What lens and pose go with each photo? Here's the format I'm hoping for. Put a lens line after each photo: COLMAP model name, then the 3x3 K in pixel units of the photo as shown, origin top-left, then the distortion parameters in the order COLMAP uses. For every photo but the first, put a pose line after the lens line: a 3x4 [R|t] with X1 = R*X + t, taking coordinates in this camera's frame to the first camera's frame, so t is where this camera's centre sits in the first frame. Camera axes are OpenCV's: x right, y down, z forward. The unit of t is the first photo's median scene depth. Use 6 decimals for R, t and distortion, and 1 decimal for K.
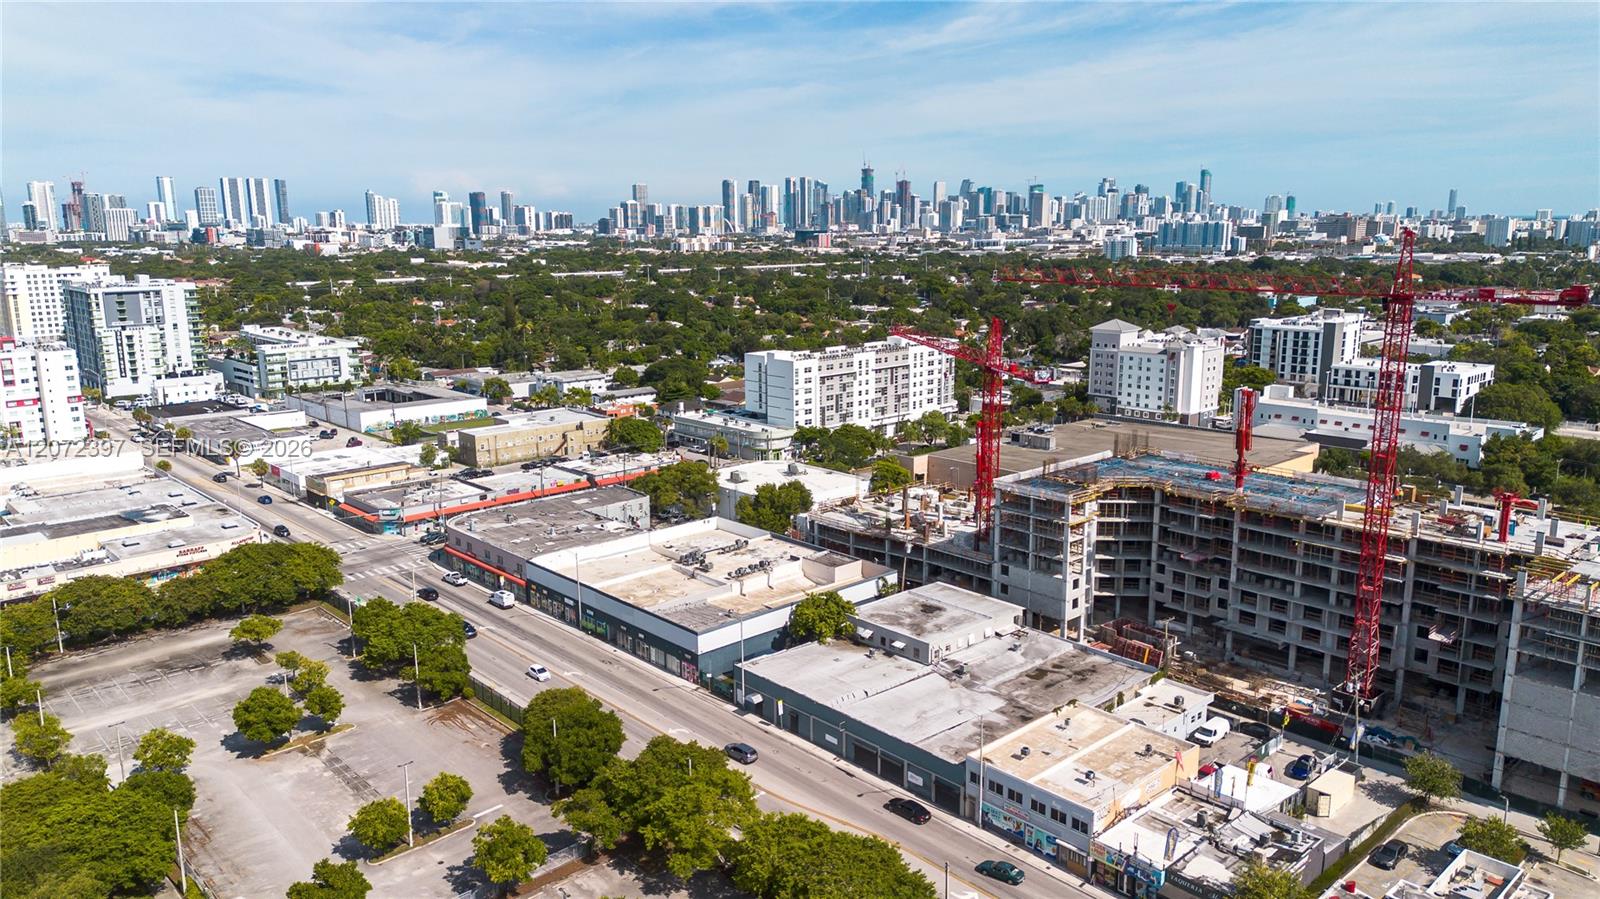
lens RADIAL K [[1128.9, 0, 794.8], [0, 1128.9, 452.4], [0, 0, 1]] dist [0.081364, -0.087159]
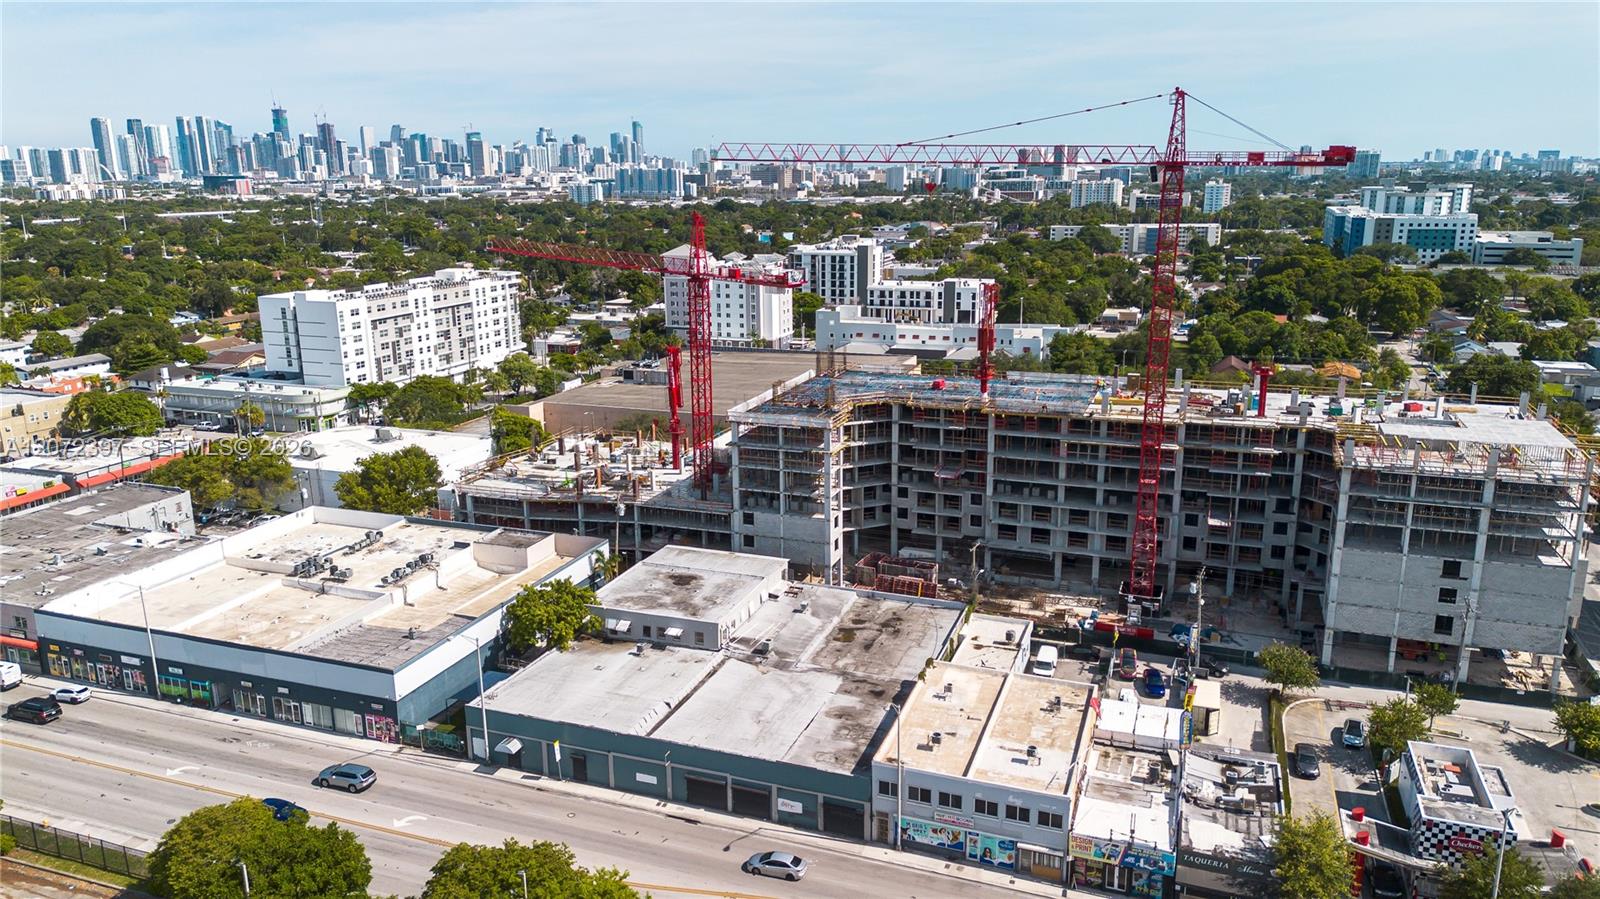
lens RADIAL K [[1128.9, 0, 794.8], [0, 1128.9, 452.4], [0, 0, 1]] dist [0.081364, -0.087159]
pose [[0.889432, -0.112411, 0.443028, -0.077594], [0.094484, 0.993568, 0.062414, 0.003991], [-0.447194, -0.013654, 0.894333, 0.132340]]
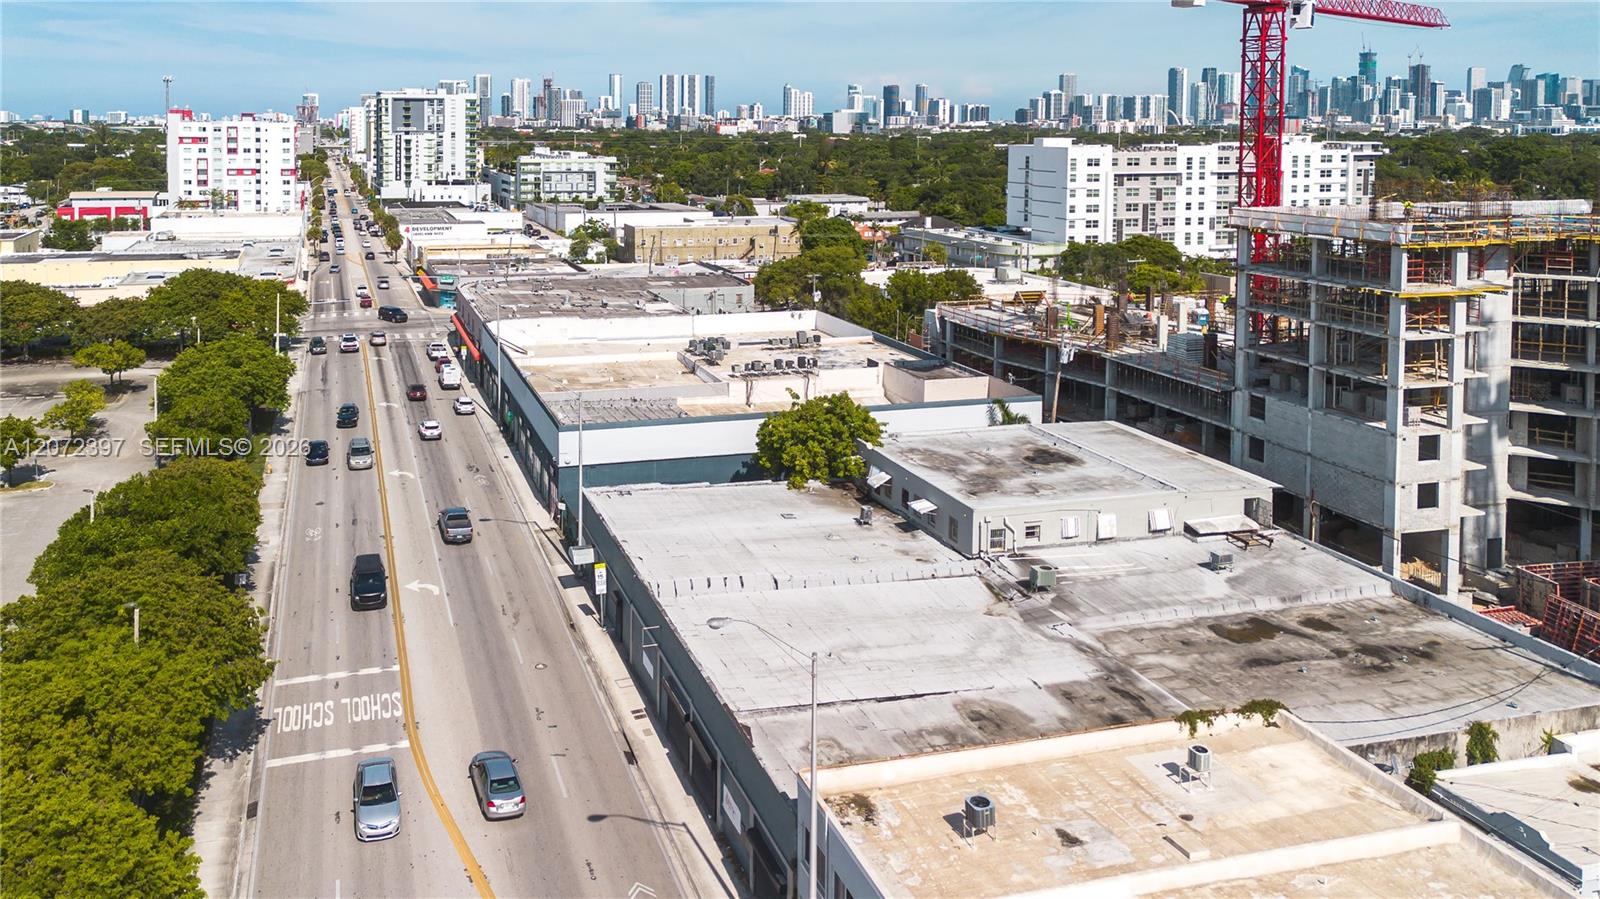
lens RADIAL K [[1182.3, 0, 626.6], [0, 1182.3, 208.0], [0, 0, 1]] dist [0.026005, 0.000033]
pose [[0.879713, 0.042292, -0.473620, 0.099837], [-0.102694, 0.989429, -0.102394, 0.053787], [0.464283, 0.138716, 0.874757, 0.244113]]
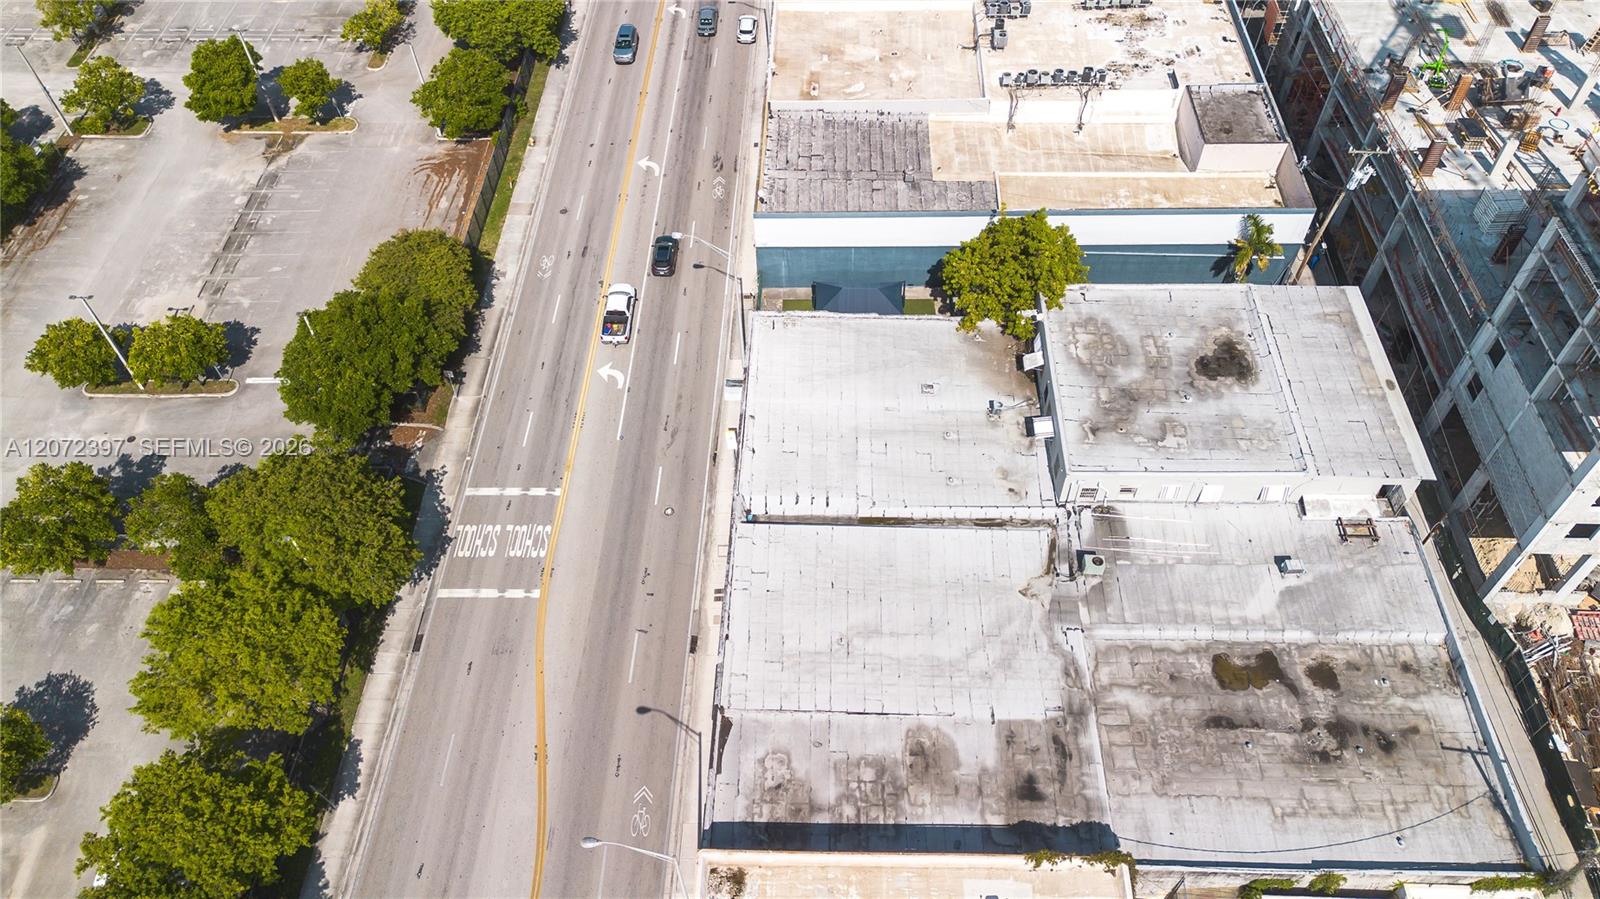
lens RADIAL K [[1130.2, 0, 792.9], [0, 1130.2, 458.2], [0, 0, 1]] dist [0.078691, -0.081356]
pose [[0.717572, 0.534746, -0.446247, 0.111651], [-0.122722, 0.727766, 0.674756, -0.059043], [0.685587, -0.429421, 0.587850, 0.311183]]
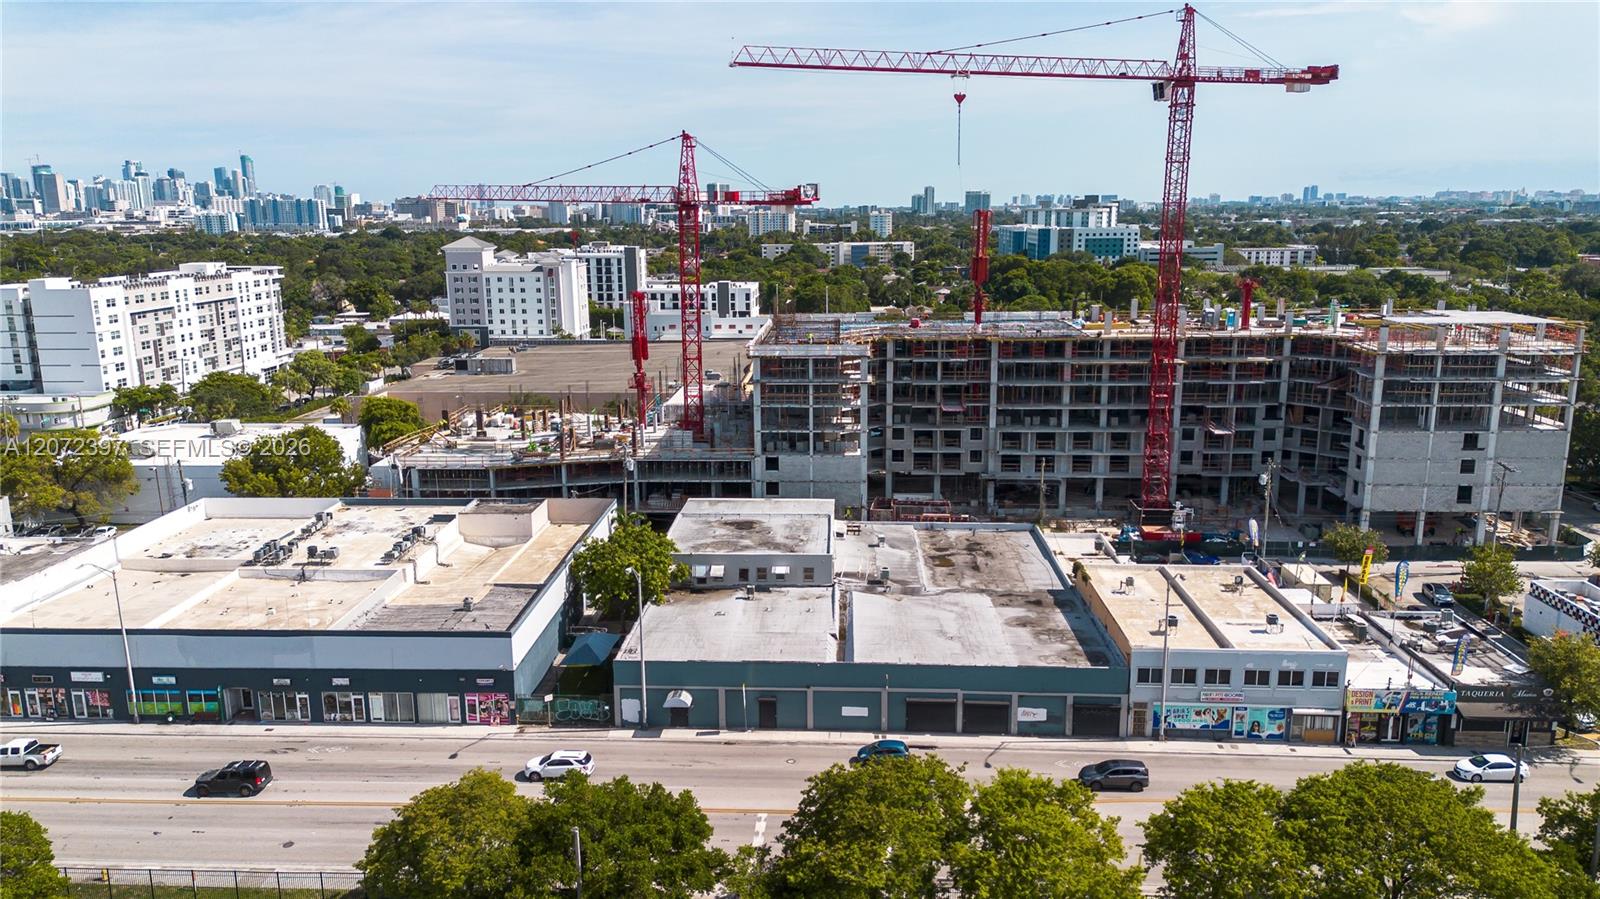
lens RADIAL K [[1128.9, 0, 794.8], [0, 1128.9, 452.4], [0, 0, 1]] dist [0.081364, -0.087159]
pose [[0.709546, -0.149029, 0.688720, -0.174021], [0.145565, 0.987298, 0.063670, 0.027210], [-0.689461, 0.055077, 0.722226, 0.237144]]
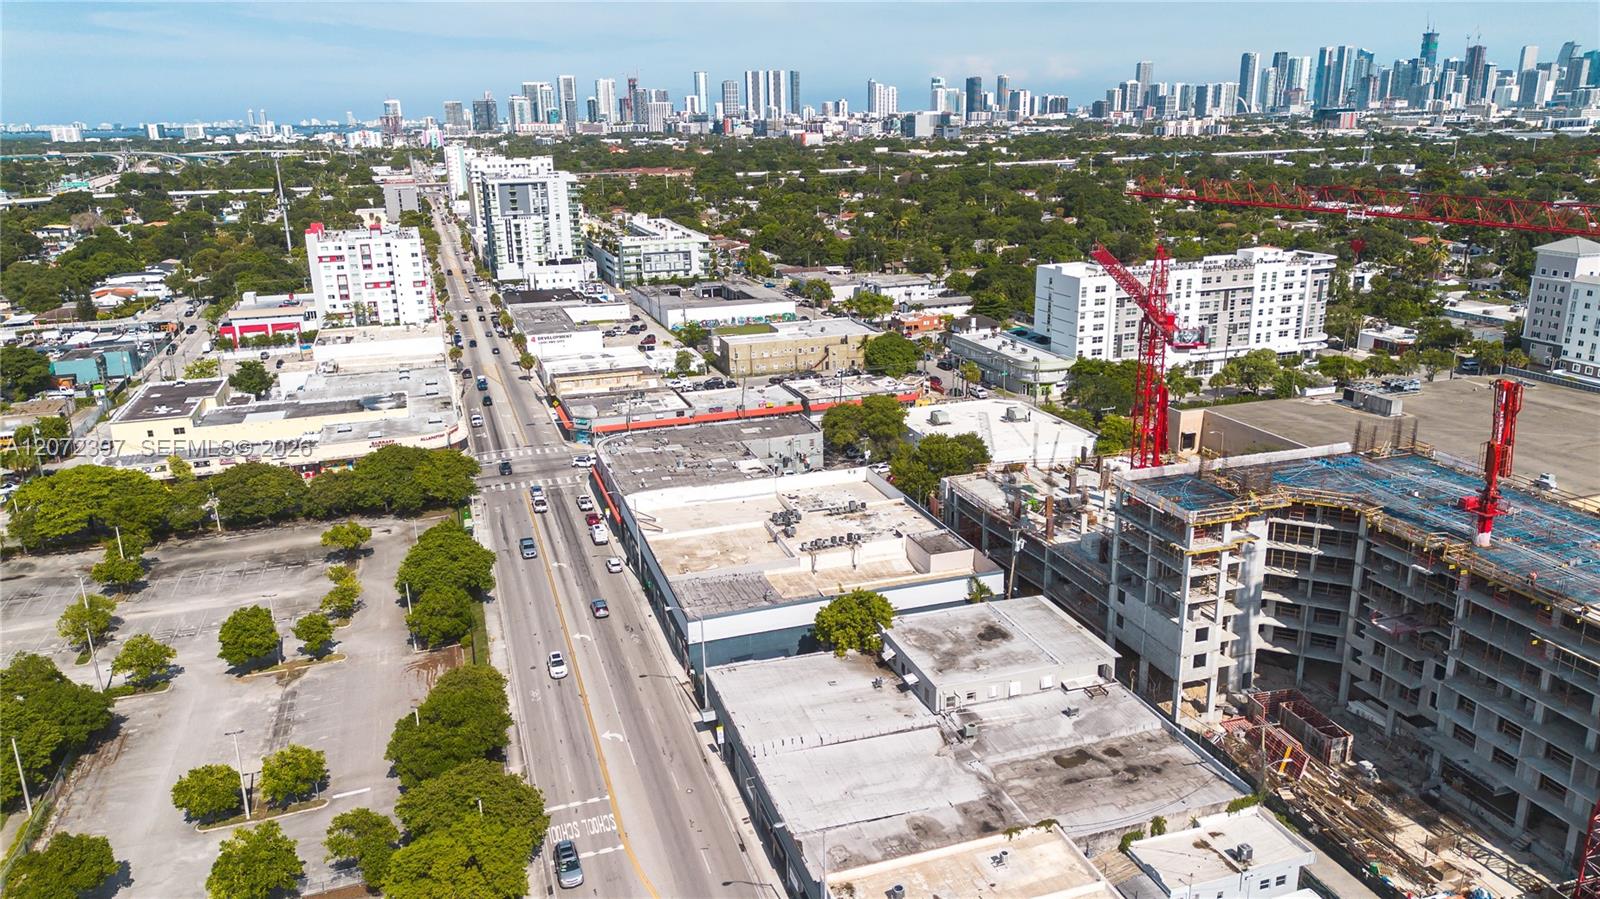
lens RADIAL K [[1128.9, 0, 794.8], [0, 1128.9, 452.4], [0, 0, 1]] dist [0.081364, -0.087159]
pose [[0.910155, 0.107910, -0.399967, 0.149034], [-0.069512, 0.991571, 0.109342, -0.029103], [0.408395, -0.071716, 0.909984, 0.134199]]
